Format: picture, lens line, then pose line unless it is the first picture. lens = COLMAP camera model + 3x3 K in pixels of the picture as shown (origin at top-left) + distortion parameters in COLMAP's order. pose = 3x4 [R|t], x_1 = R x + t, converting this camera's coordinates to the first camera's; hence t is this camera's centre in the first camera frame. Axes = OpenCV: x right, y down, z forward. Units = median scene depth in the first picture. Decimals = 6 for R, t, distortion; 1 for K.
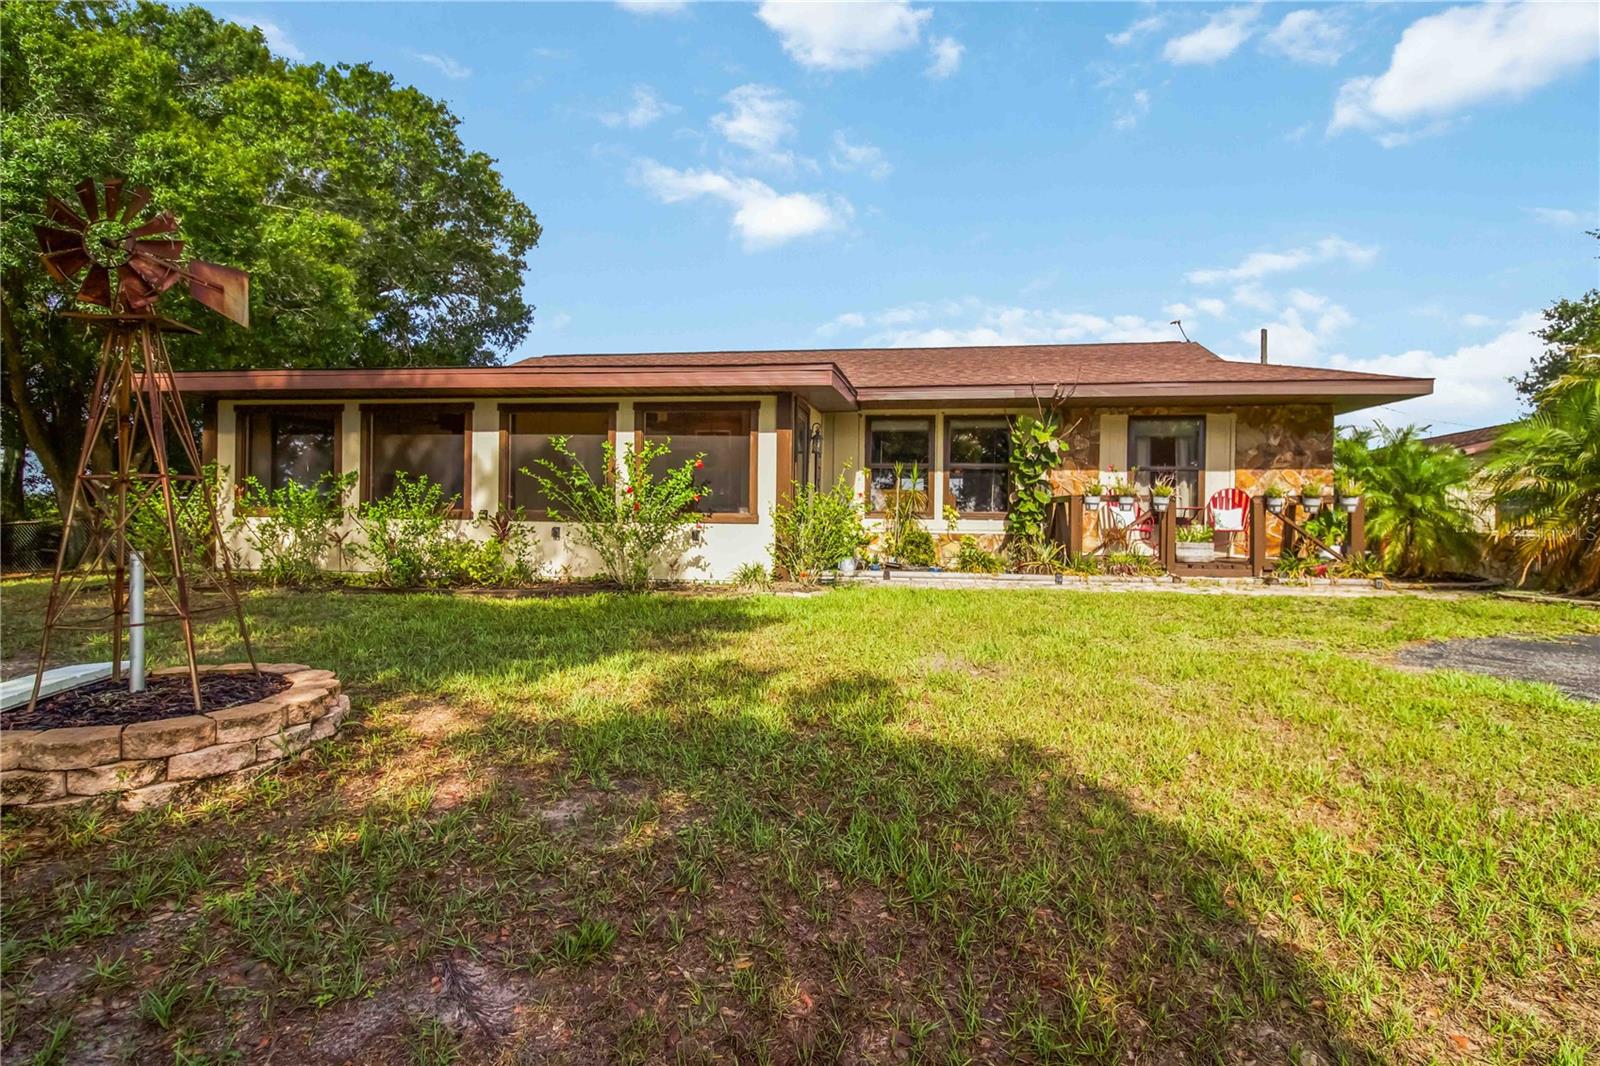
lens RADIAL K [[789.8, 0, 798.8], [0, 789.8, 525.2], [0, 0, 1]] dist [0.011805, -0.020166]
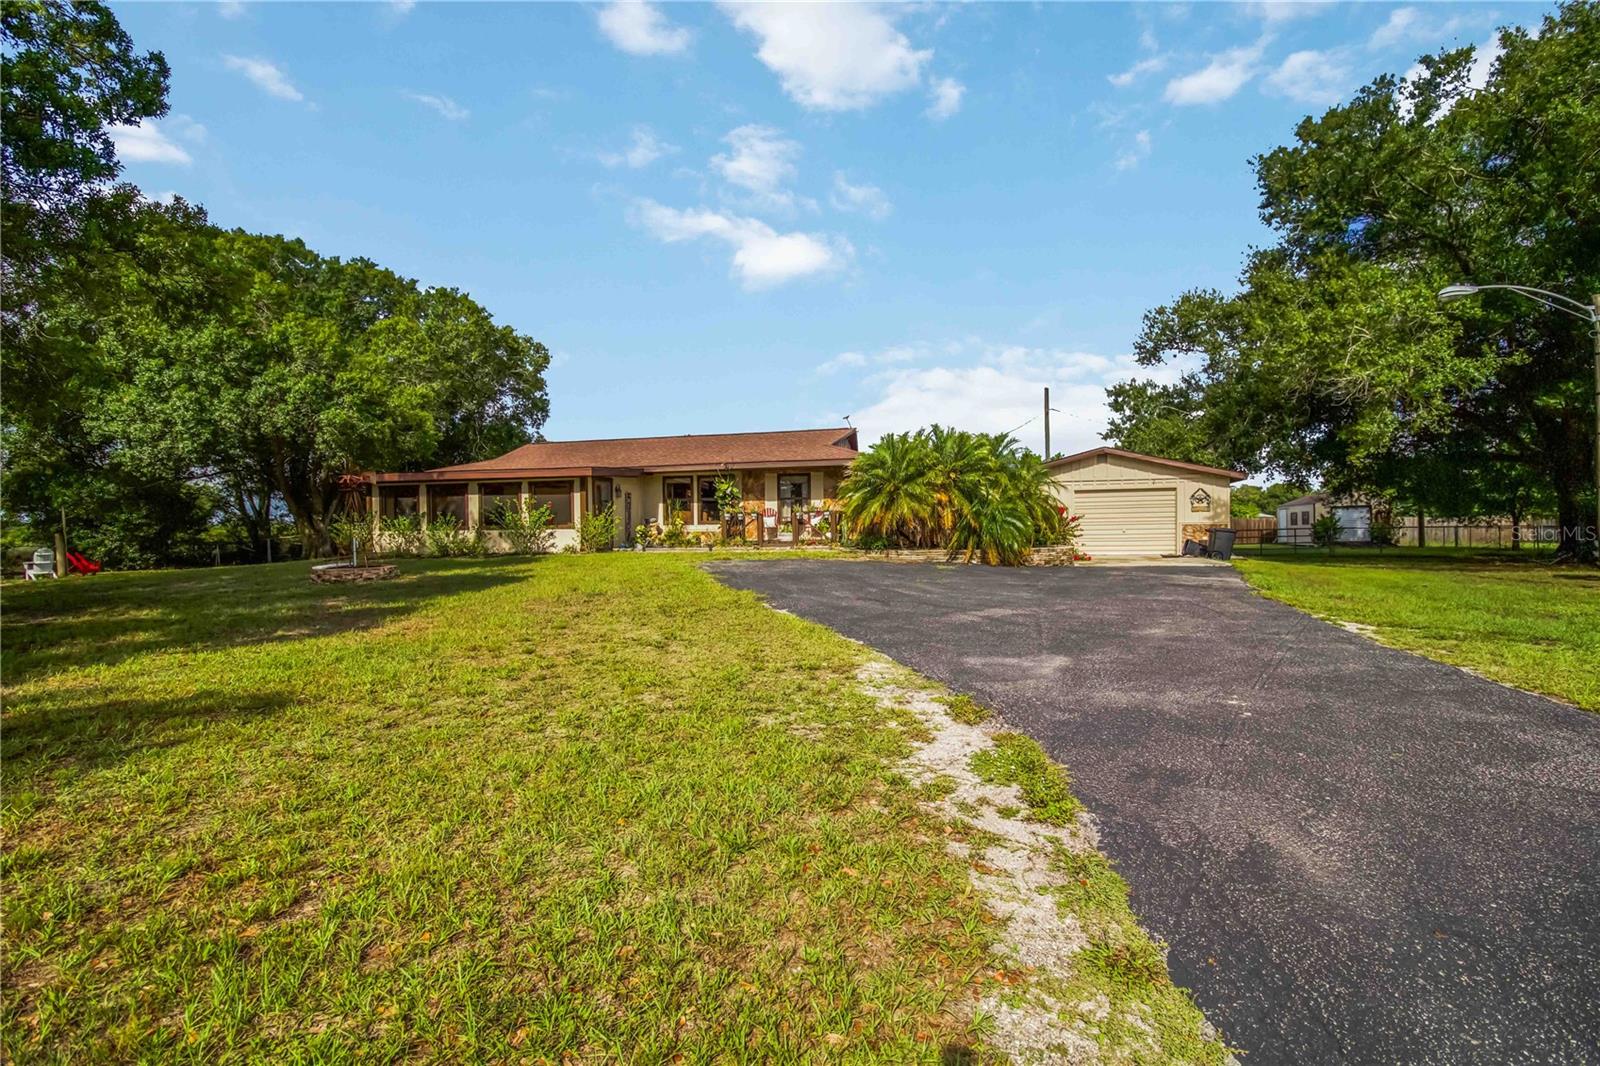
lens RADIAL K [[731.2, 0, 800.0], [0, 731.2, 533.0], [0, 0, 1]] dist [0.001718, -0.000200]
pose [[0.994303, -0.024459, -0.103748, 0.732382], [0.024207, 0.999700, -0.003692, 0.029943], [0.103807, 0.001159, 0.994597, -1.004786]]
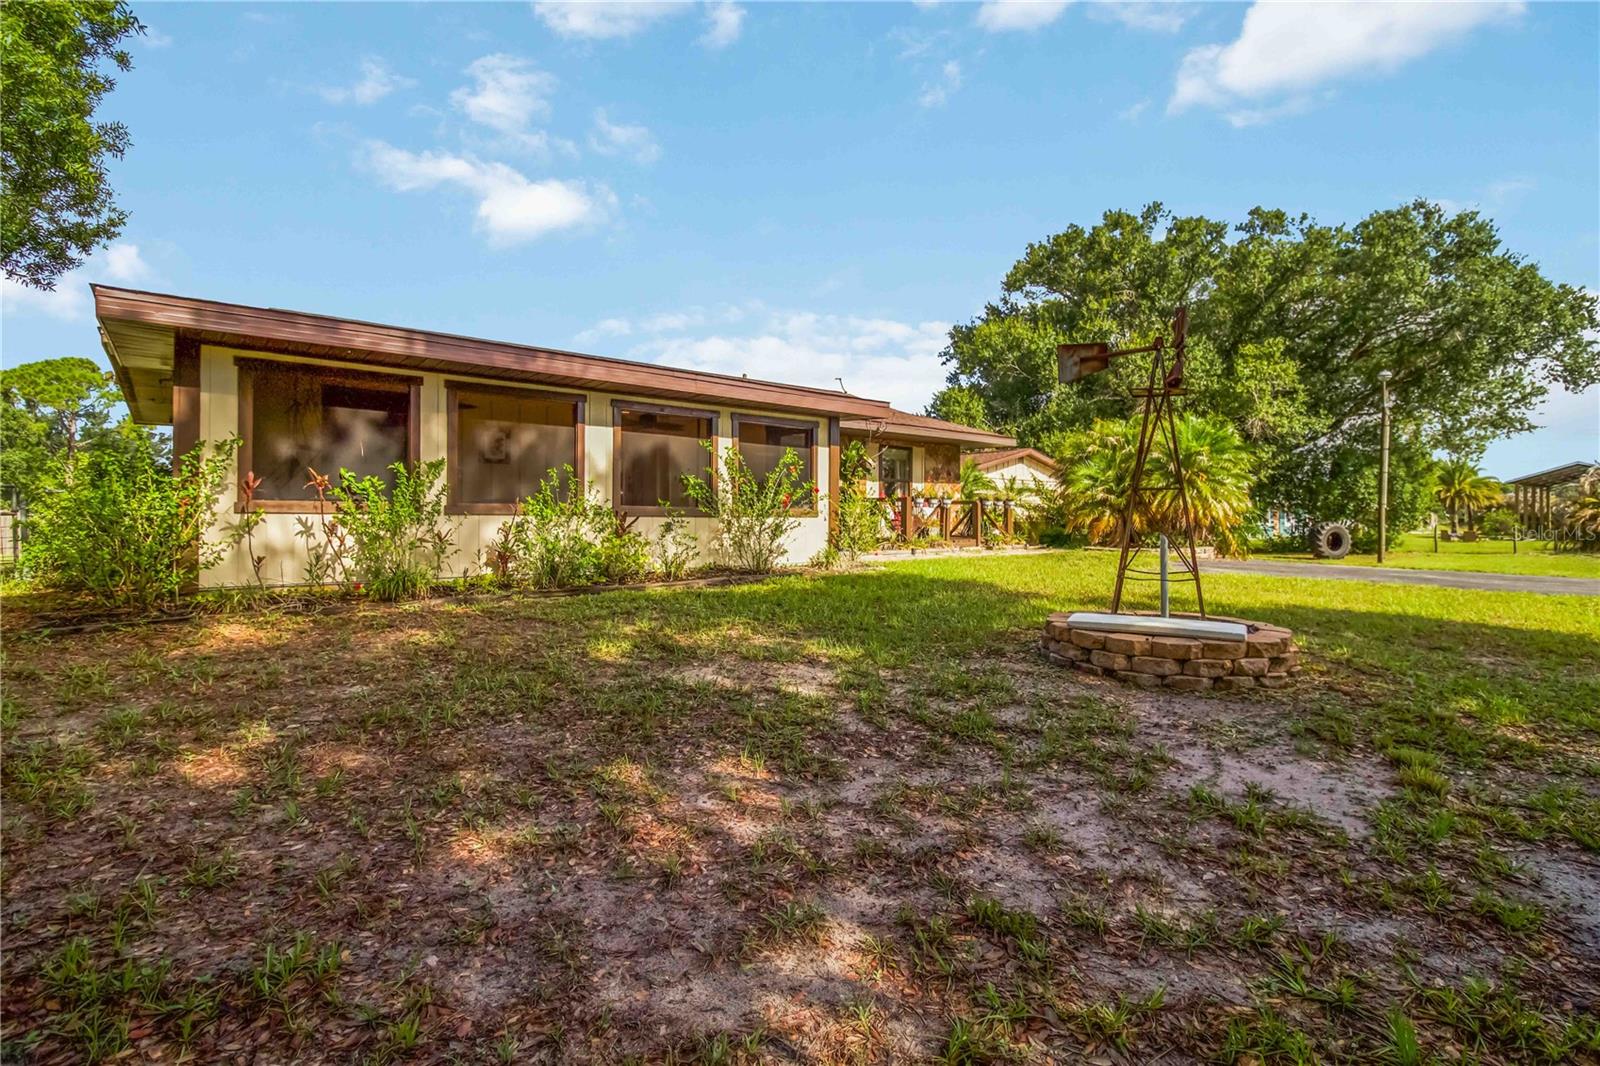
lens RADIAL K [[731.2, 0, 800.0], [0, 731.2, 533.0], [0, 0, 1]] dist [0.001718, -0.000200]
pose [[0.686173, -0.023252, 0.727067, -0.761959], [0.010574, 0.999702, 0.021992, -0.002253], [-0.727362, -0.007402, 0.686214, 0.165502]]
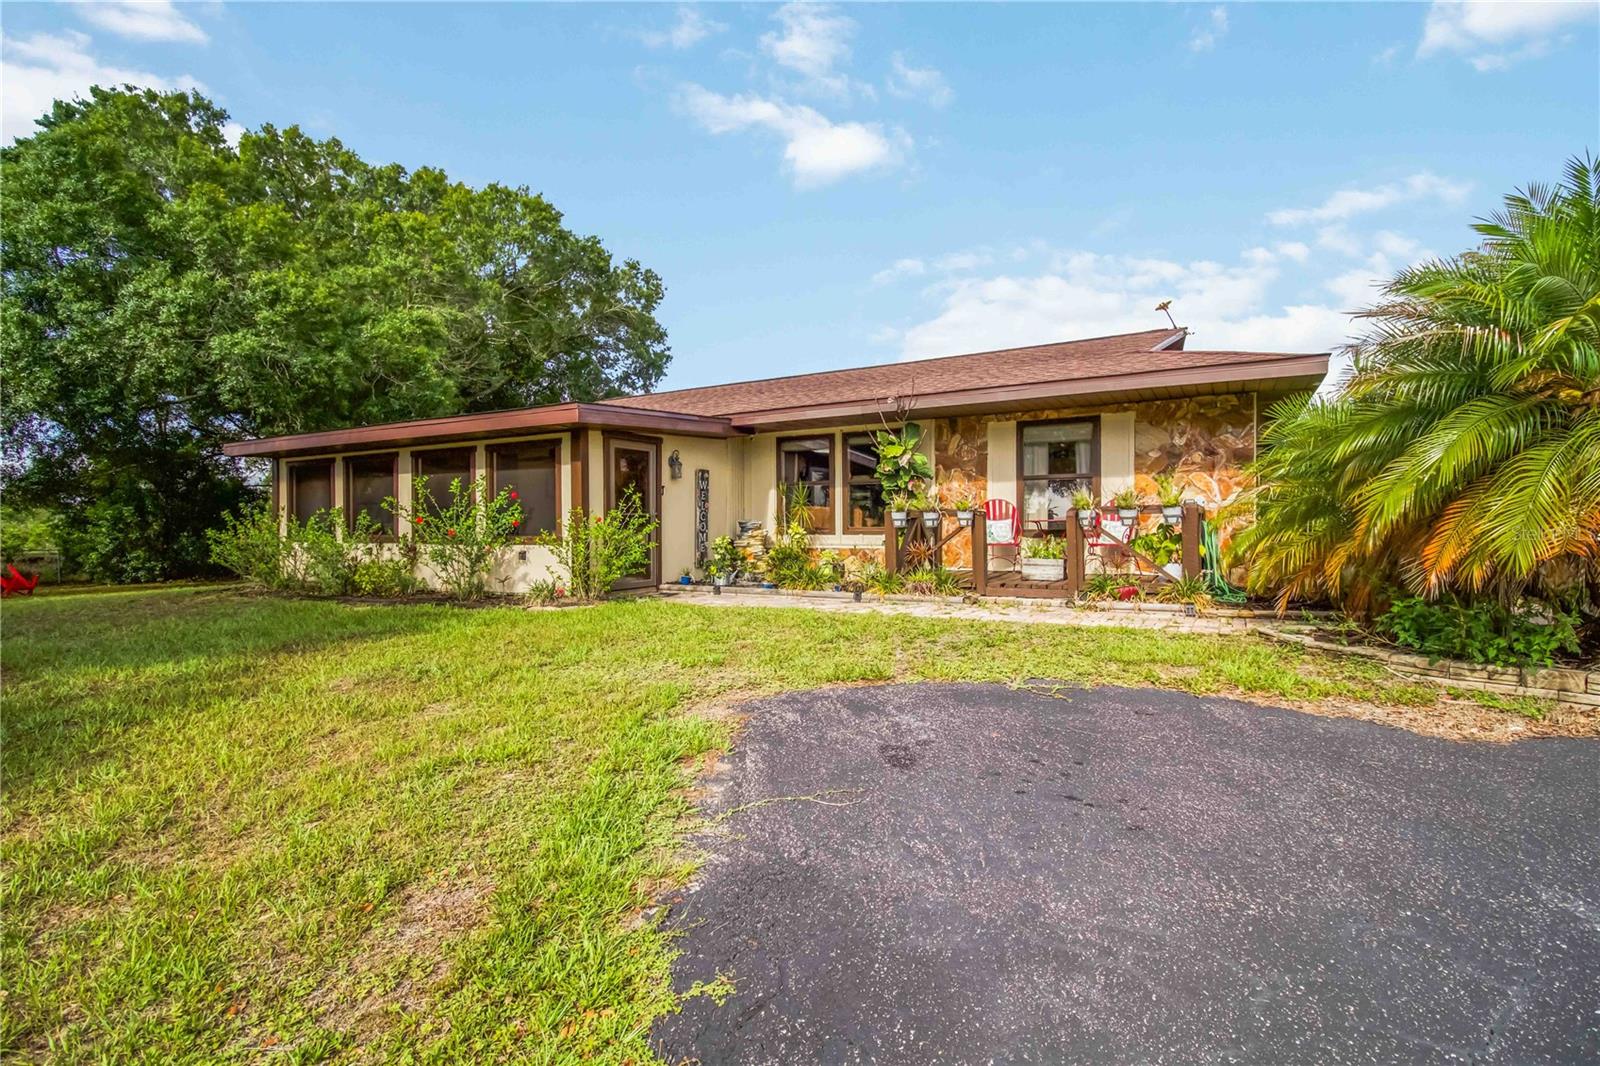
lens RADIAL K [[731.2, 0, 800.0], [0, 731.2, 533.0], [0, 0, 1]] dist [0.001718, -0.000200]
pose [[0.932344, -0.014665, -0.361276, 0.529448], [0.014547, 0.999890, -0.003046, -0.009099], [0.361281, -0.002416, 0.932454, 0.113601]]
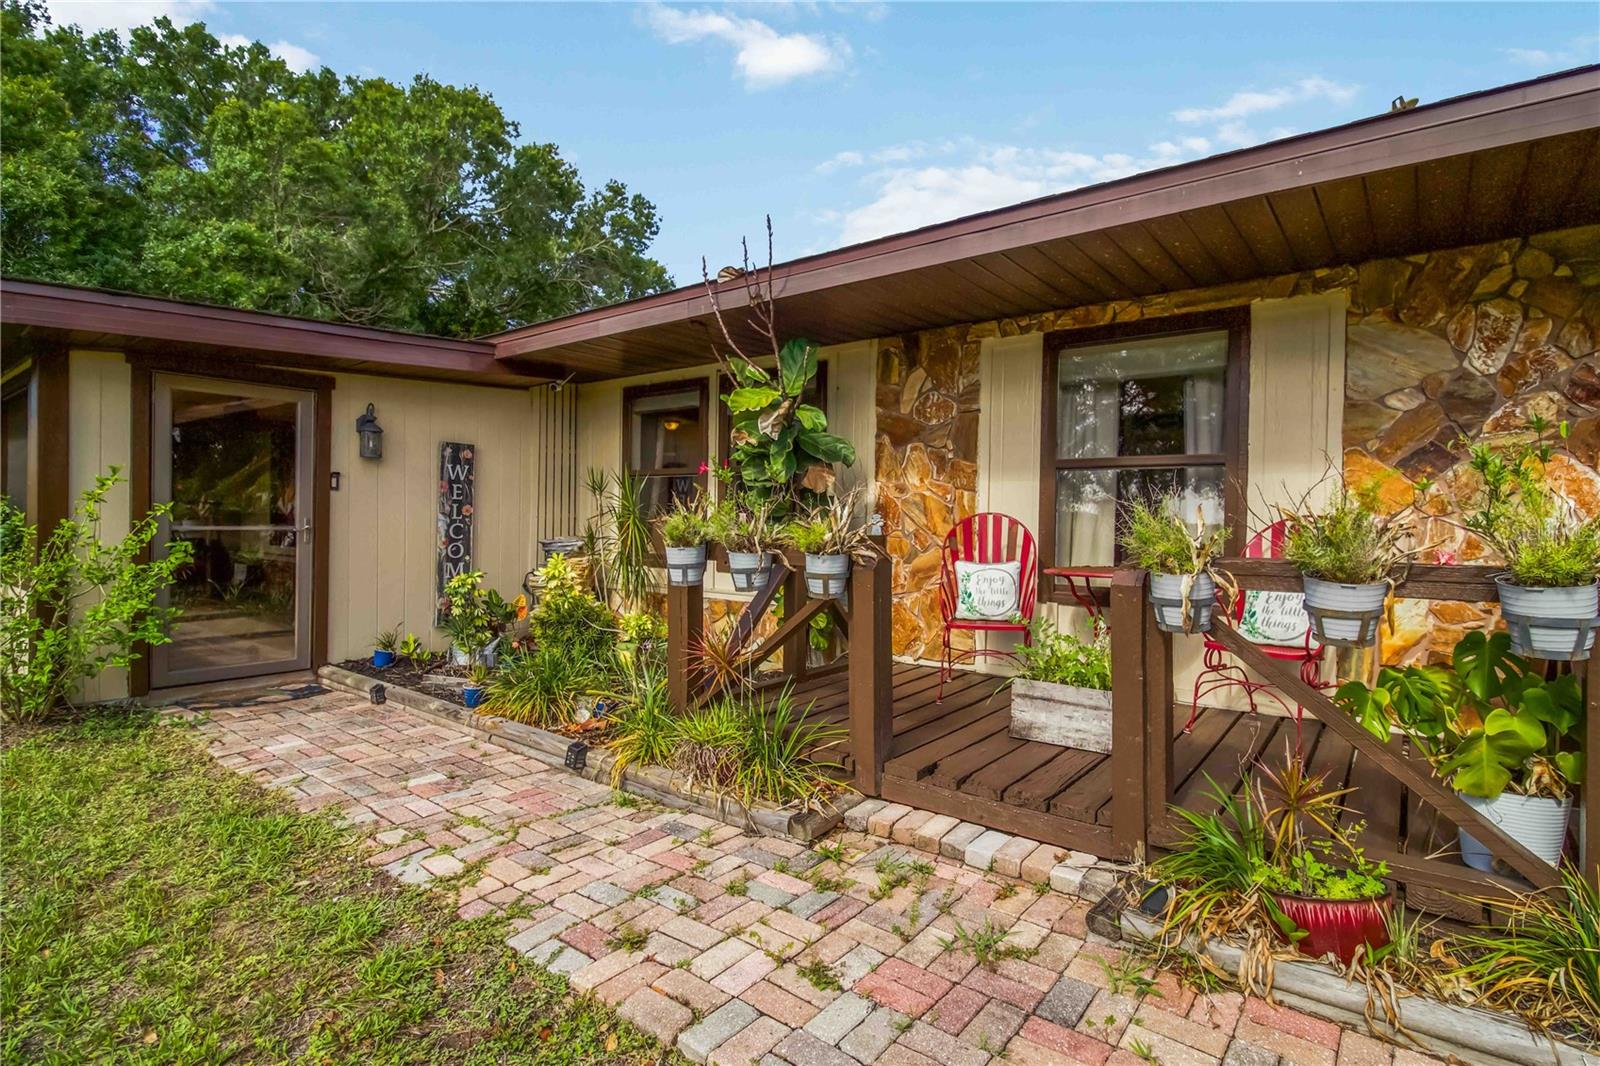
lens RADIAL K [[772.0, 0, 810.6], [0, 772.0, 529.9], [0, 0, 1]] dist [-0.001649, -0.000767]
pose [[0.874226, 0.007192, -0.485466, 0.546992], [-0.008583, 0.999963, -0.000644, -0.040635], [0.485443, 0.004730, 0.874255, 0.650472]]
